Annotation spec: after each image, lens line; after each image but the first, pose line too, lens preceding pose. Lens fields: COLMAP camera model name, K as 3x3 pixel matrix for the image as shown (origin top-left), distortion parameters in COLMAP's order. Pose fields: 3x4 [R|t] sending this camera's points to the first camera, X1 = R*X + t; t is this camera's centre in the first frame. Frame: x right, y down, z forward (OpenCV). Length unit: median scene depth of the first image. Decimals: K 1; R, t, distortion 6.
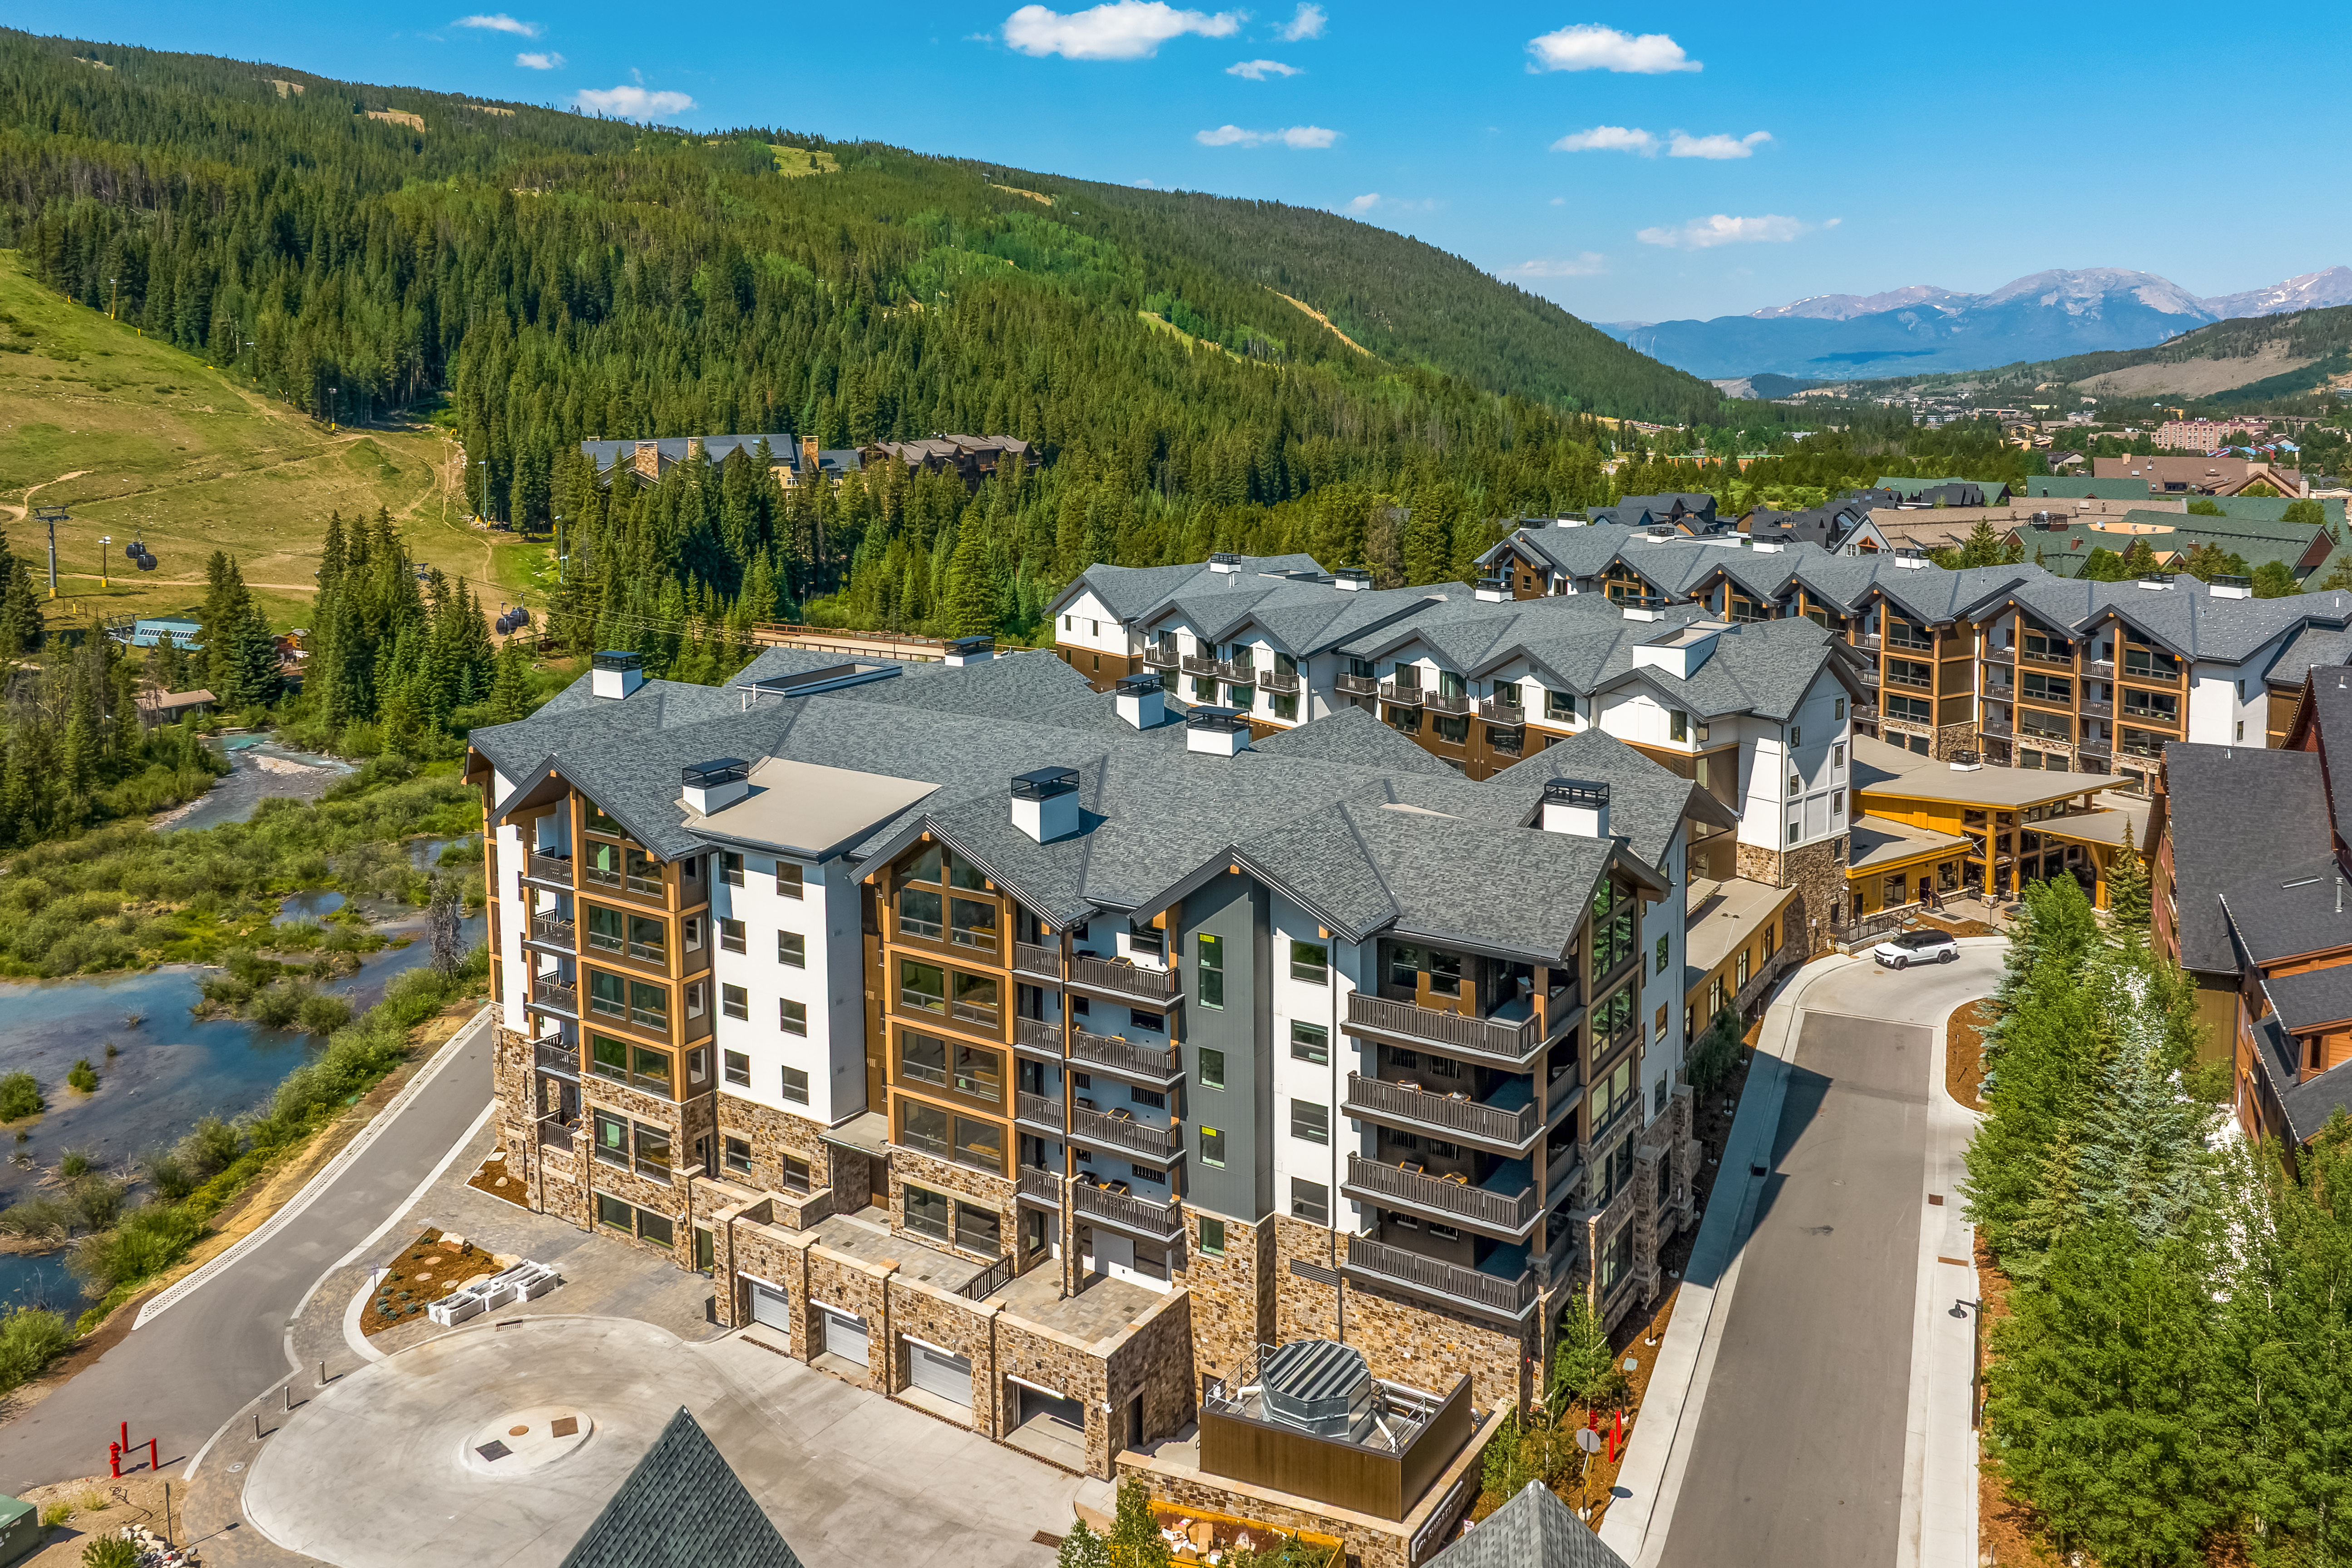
lens RADIAL K [[1636.5, 0, 1413.0], [0, 1636.5, 558.5], [0, 0, 1]] dist [-0.033146, 0.006583]
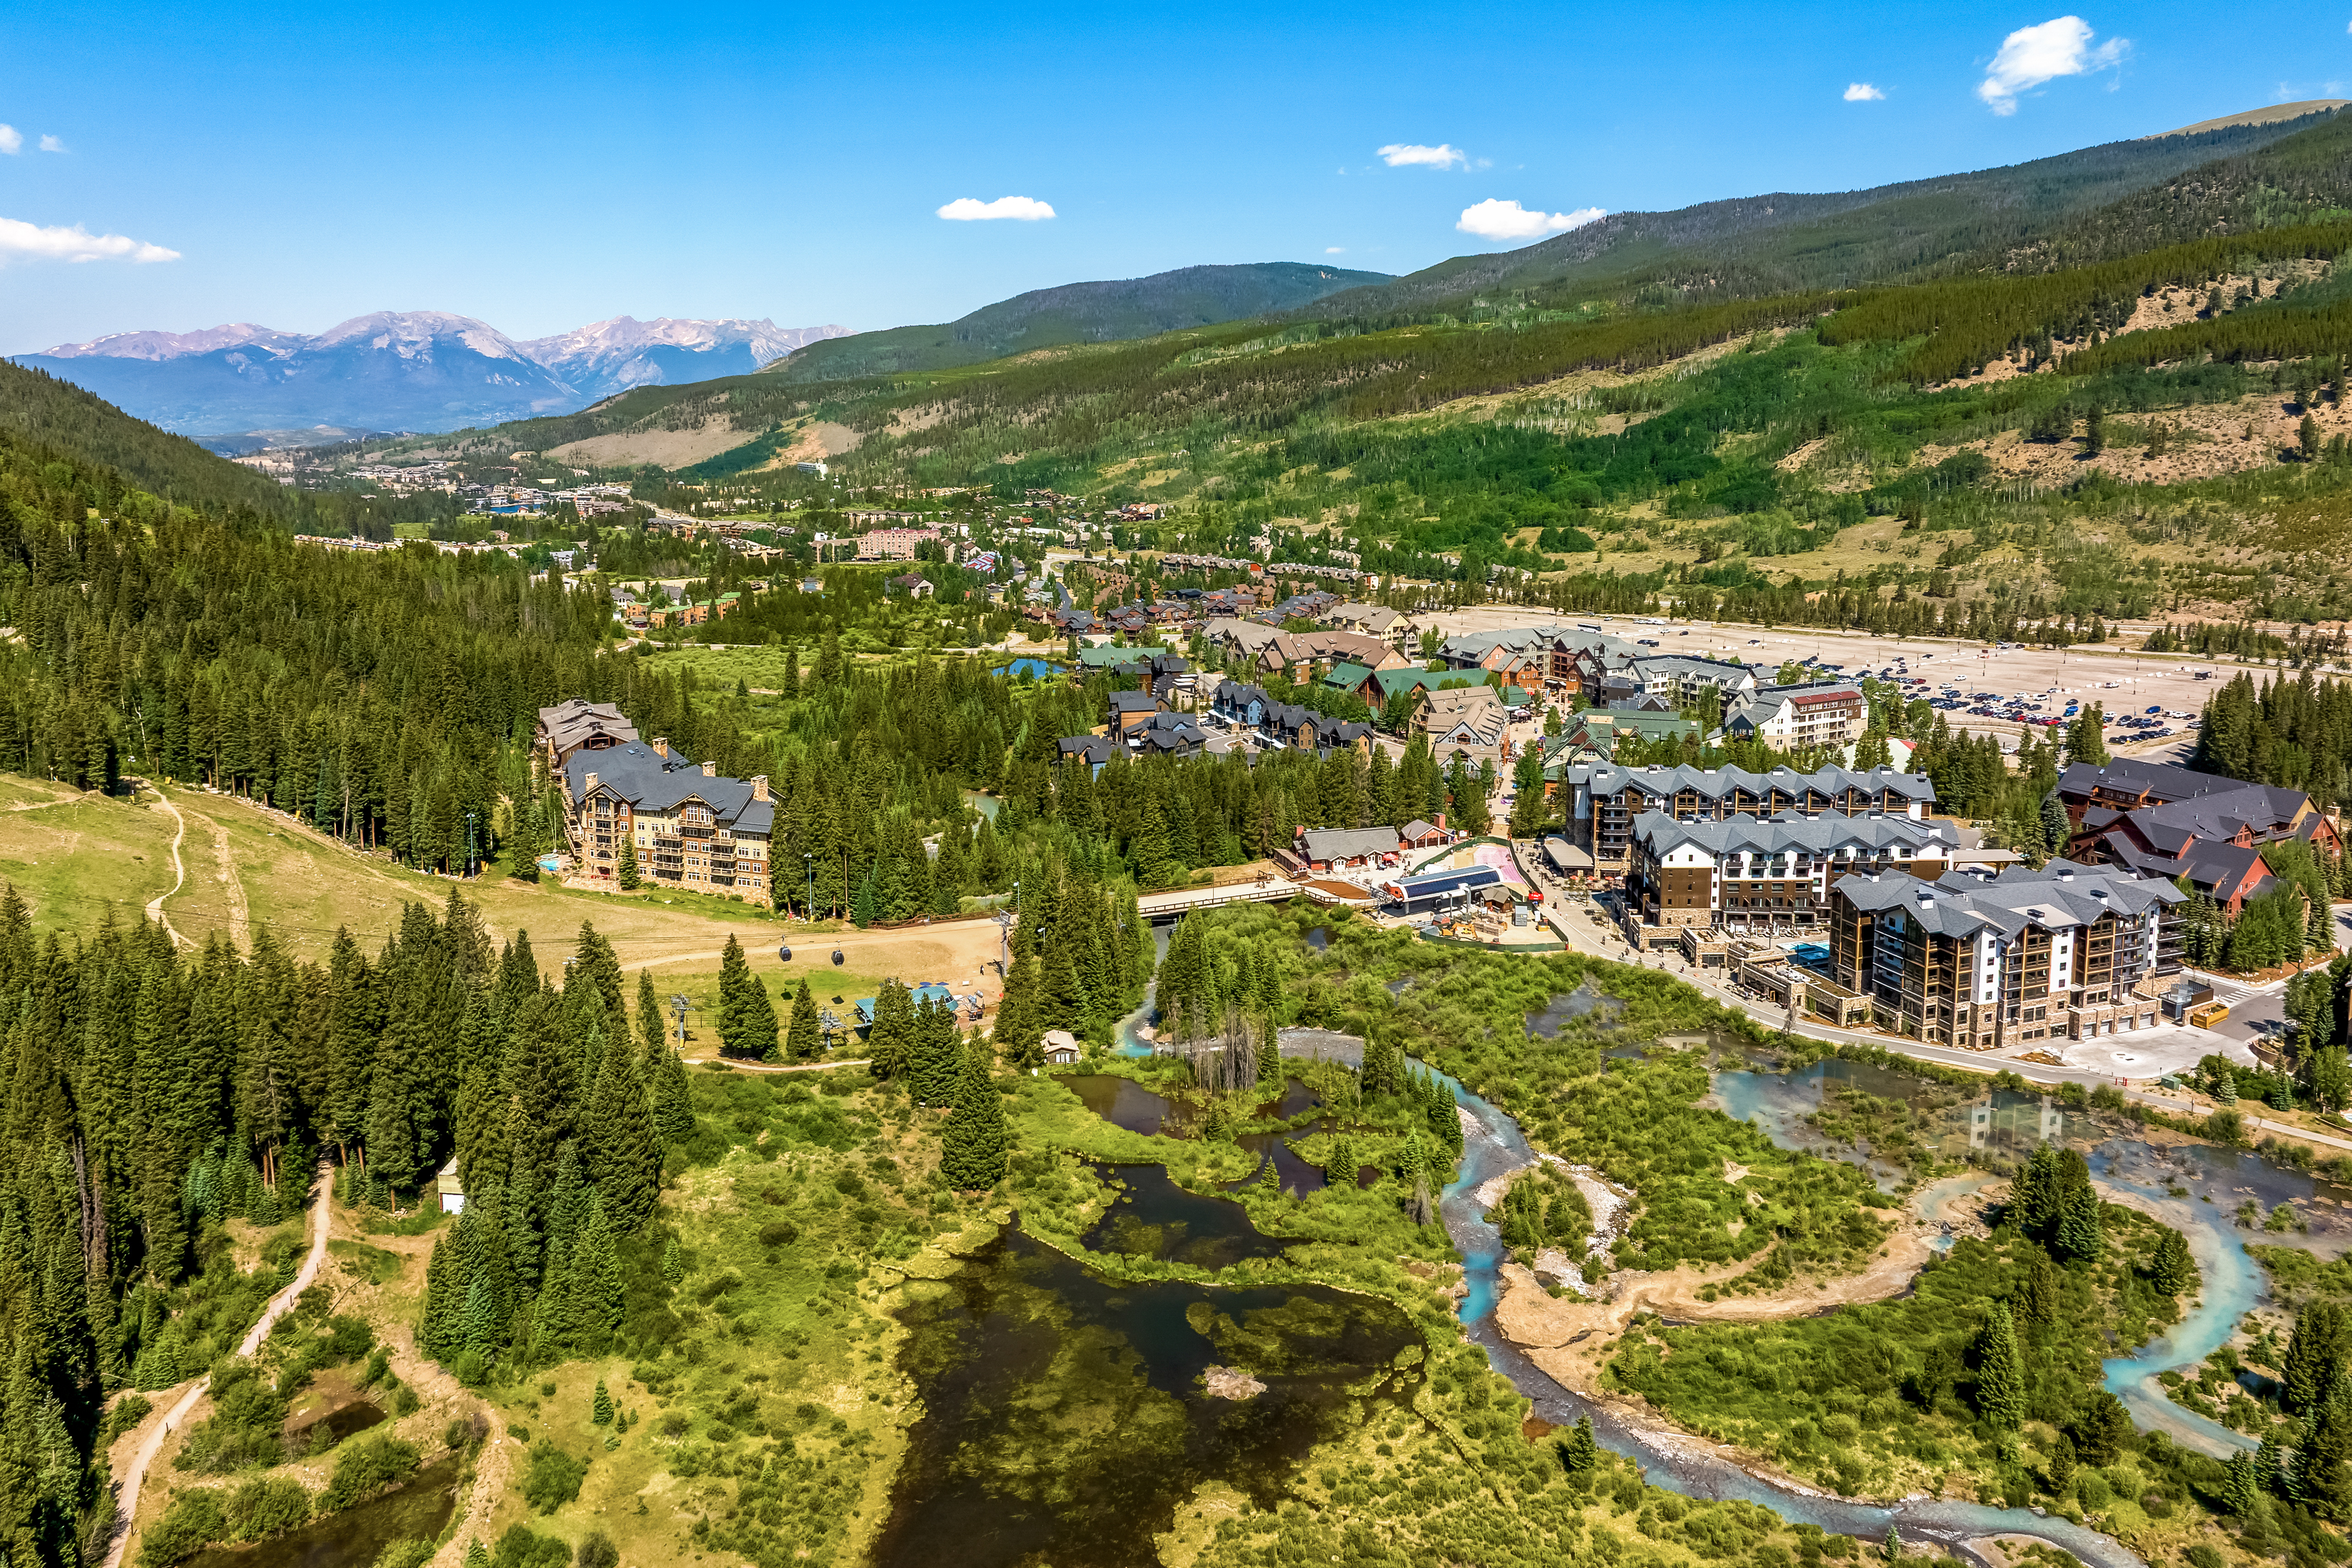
lens RADIAL K [[1646.2, 0, 1175.5], [0, 1646.2, 657.3], [0, 0, 1]] dist [-0.023814, -0.017346]
pose [[0.644421, -0.119292, 0.755309, -4.544447], [0.084819, 0.992812, 0.084437, -0.960851], [-0.759952, 0.009652, 0.649907, 0.035121]]
